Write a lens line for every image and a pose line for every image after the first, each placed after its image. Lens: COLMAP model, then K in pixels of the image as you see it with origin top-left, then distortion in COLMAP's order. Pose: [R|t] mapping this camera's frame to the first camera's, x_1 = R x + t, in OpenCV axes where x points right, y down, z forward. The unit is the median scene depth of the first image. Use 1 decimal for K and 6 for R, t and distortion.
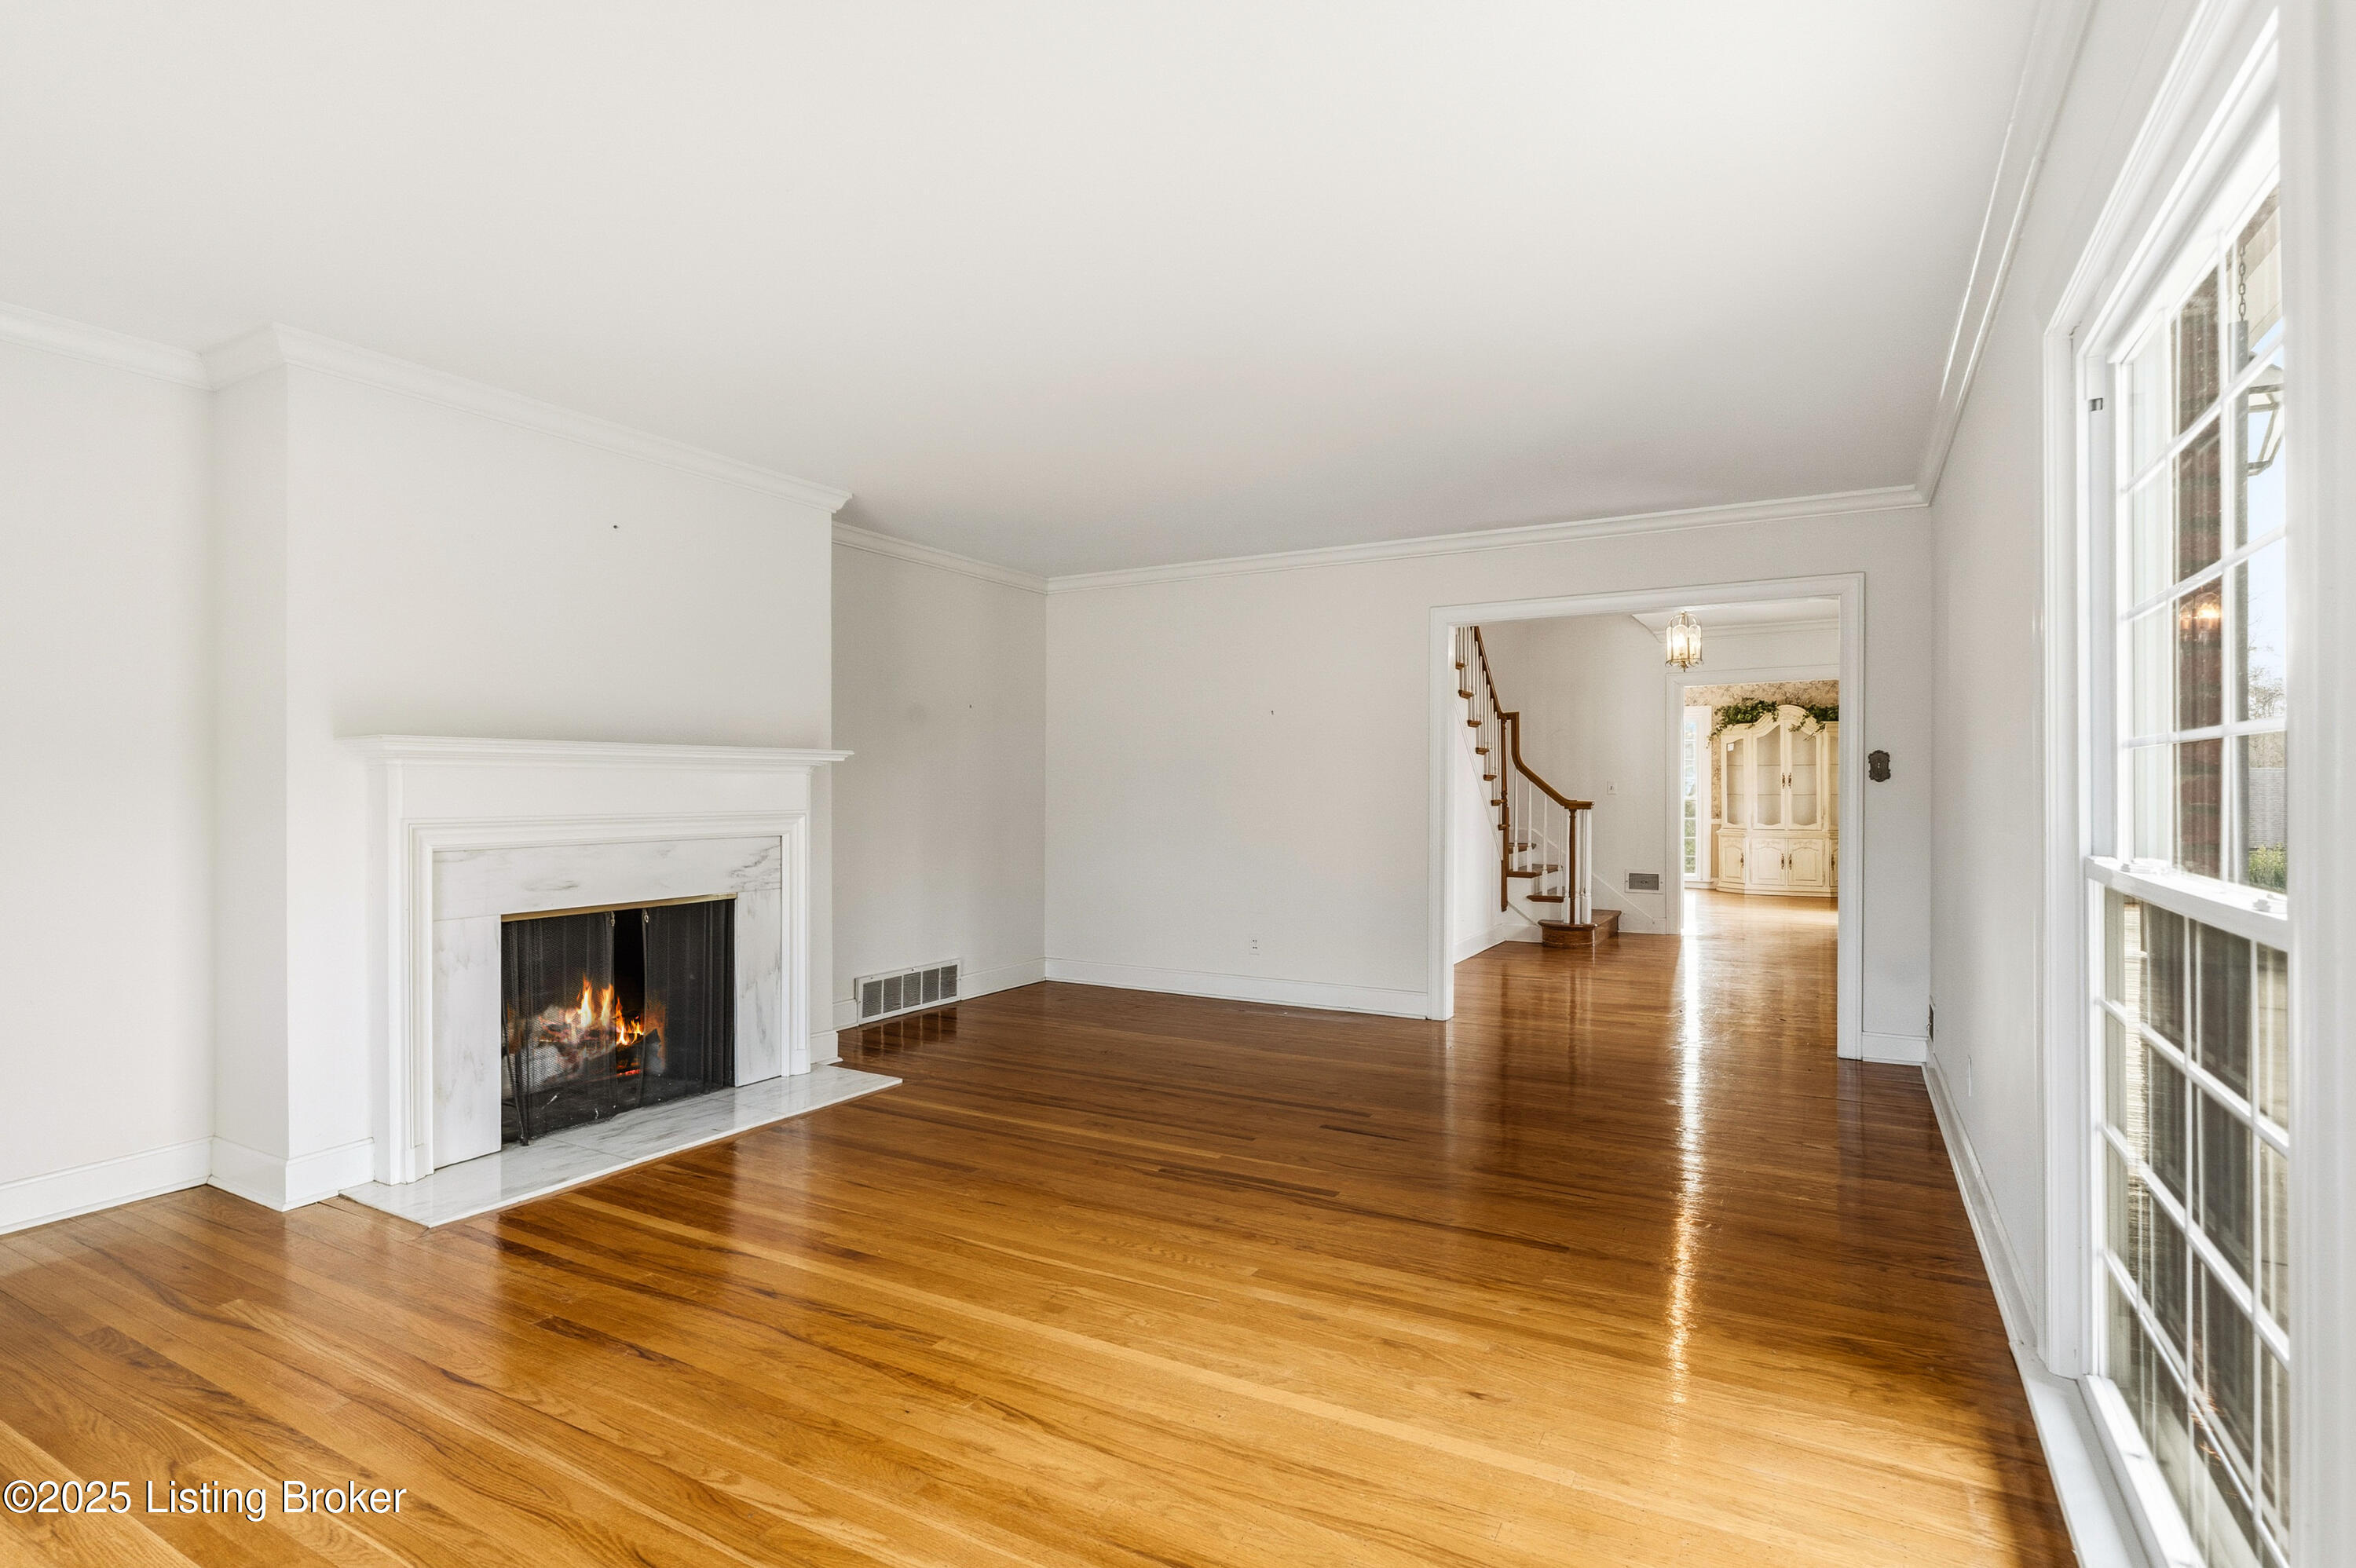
lens RADIAL K [[1155.3, 0, 1179.9], [0, 1155.3, 783.6], [0, 0, 1]] dist [-0.000175, 0.000089]
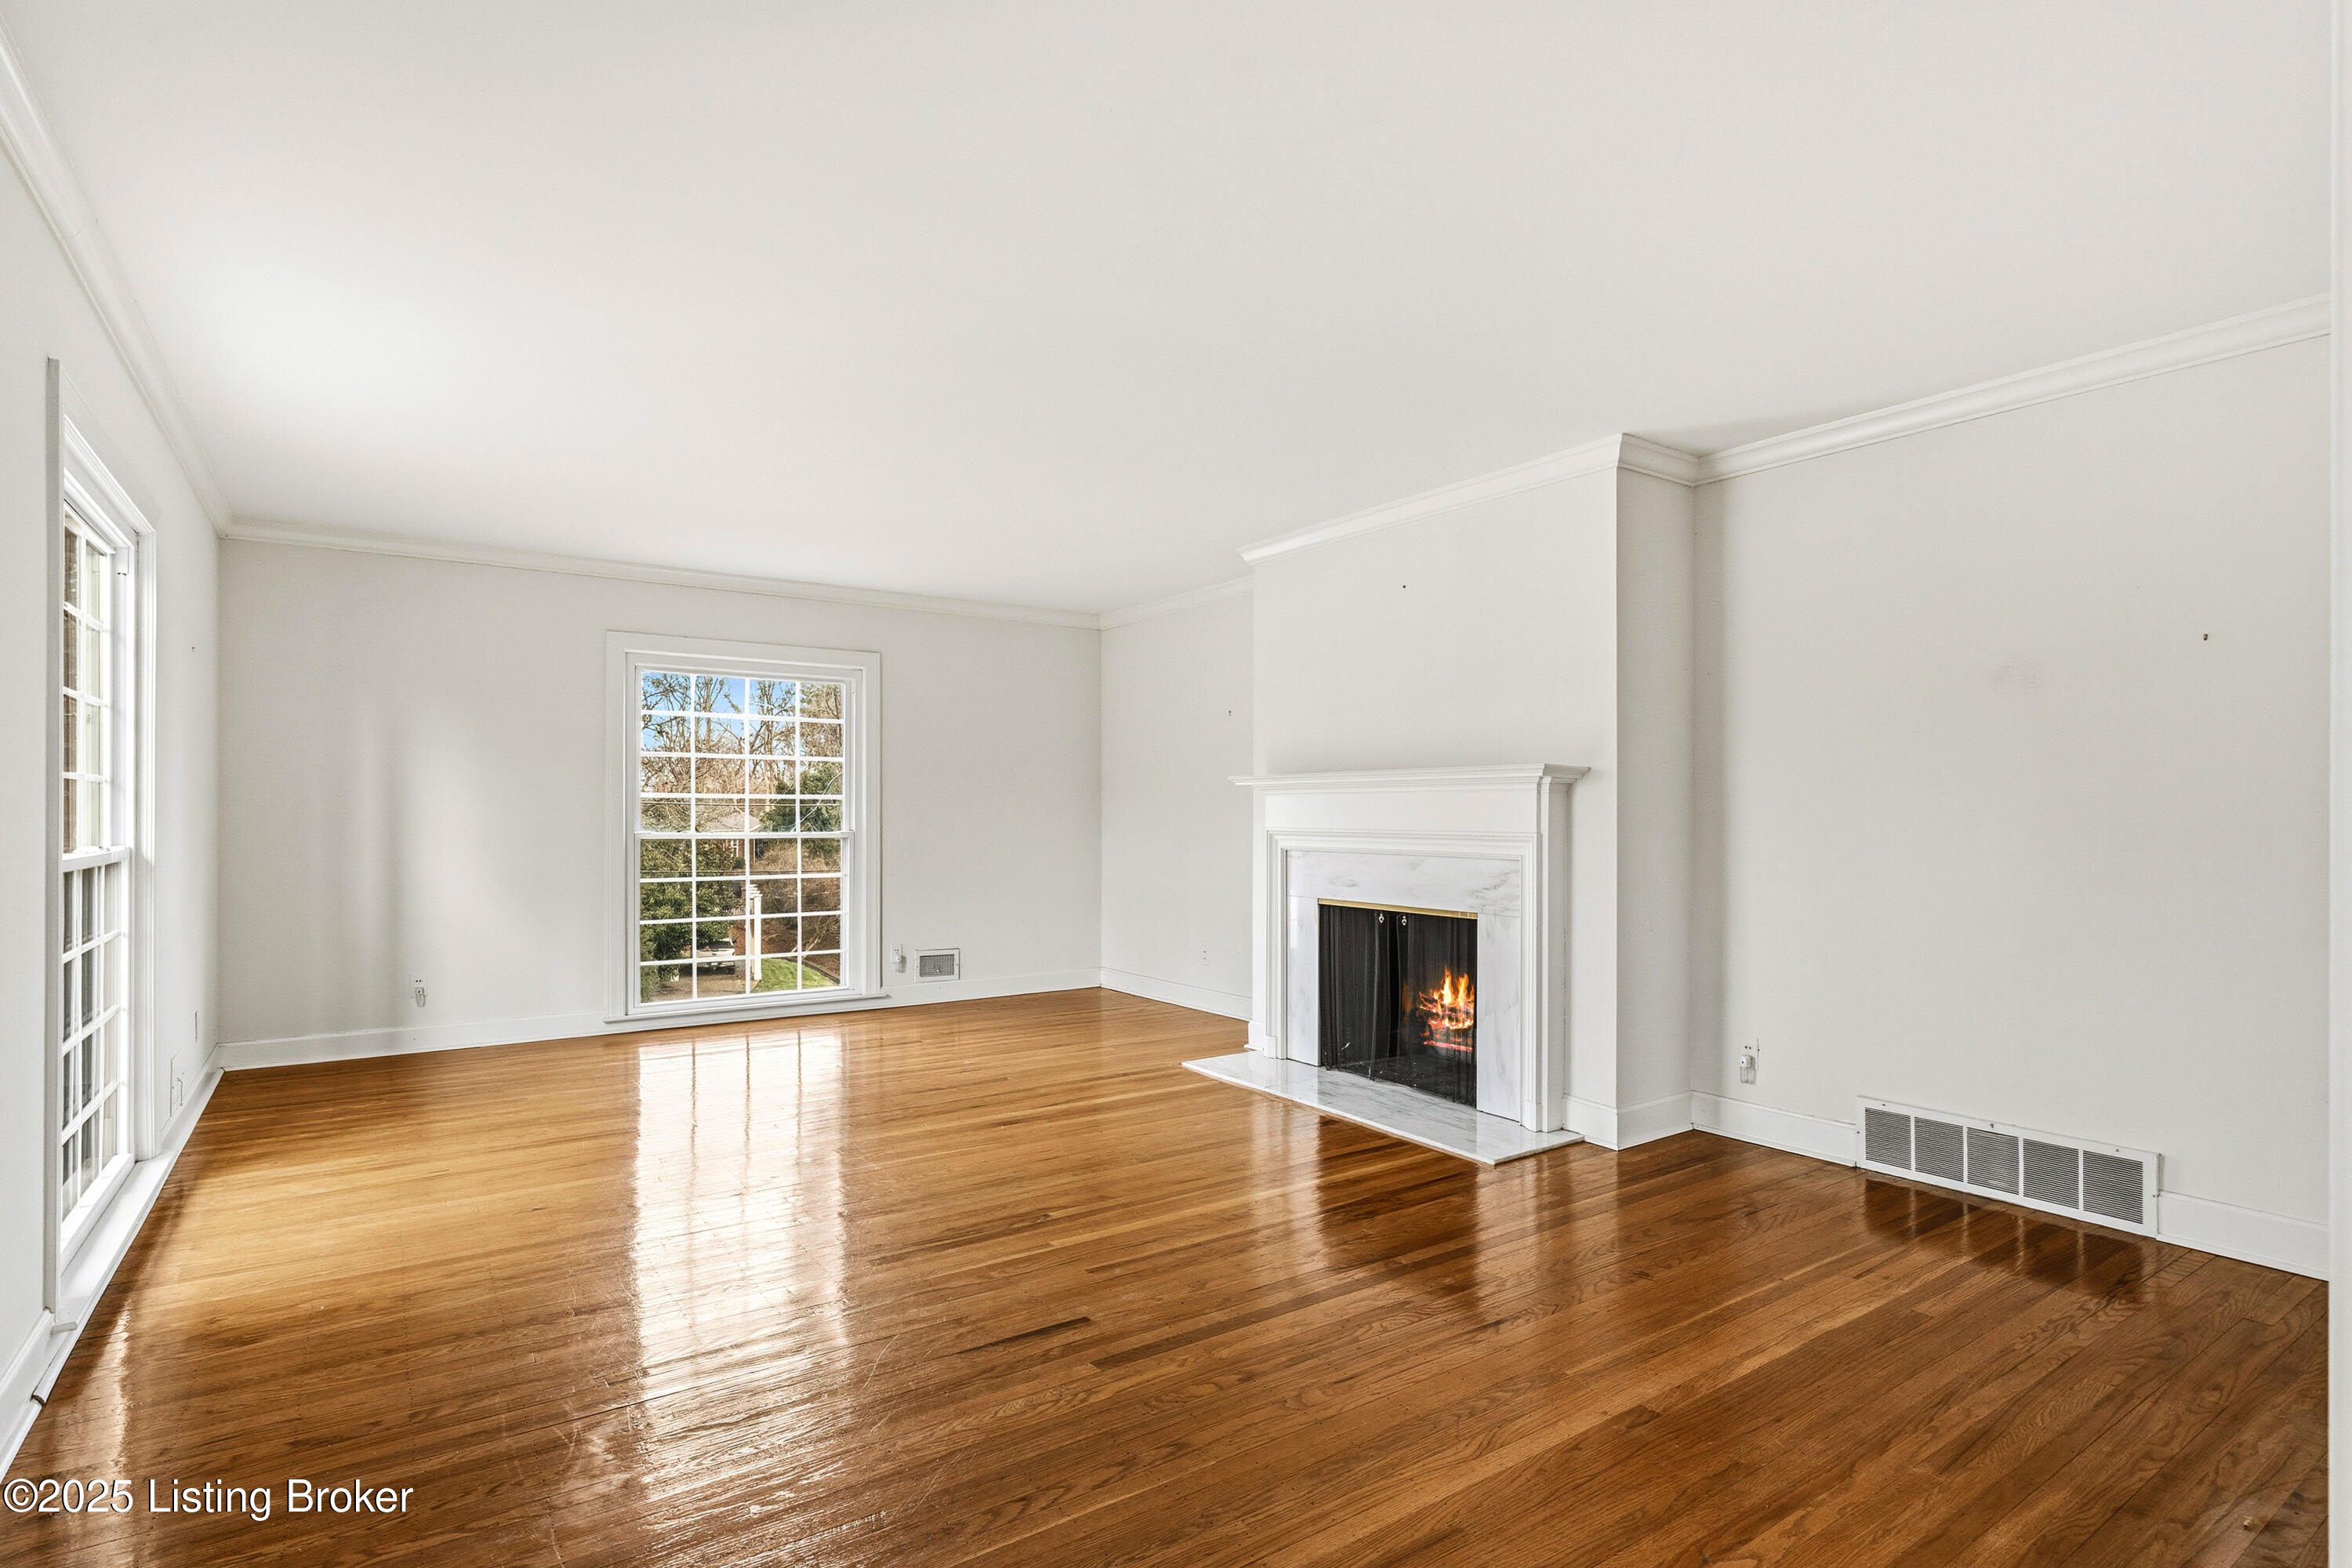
lens RADIAL K [[1173.4, 0, 1178.0], [0, 1173.4, 803.7], [0, 0, 1]] dist [0.001918, -0.000608]
pose [[-0.435978, -0.007525, -0.899926, 0.701541], [0.001139, 0.999960, -0.008913, 0.009580], [0.899957, -0.004911, -0.435952, 1.333290]]
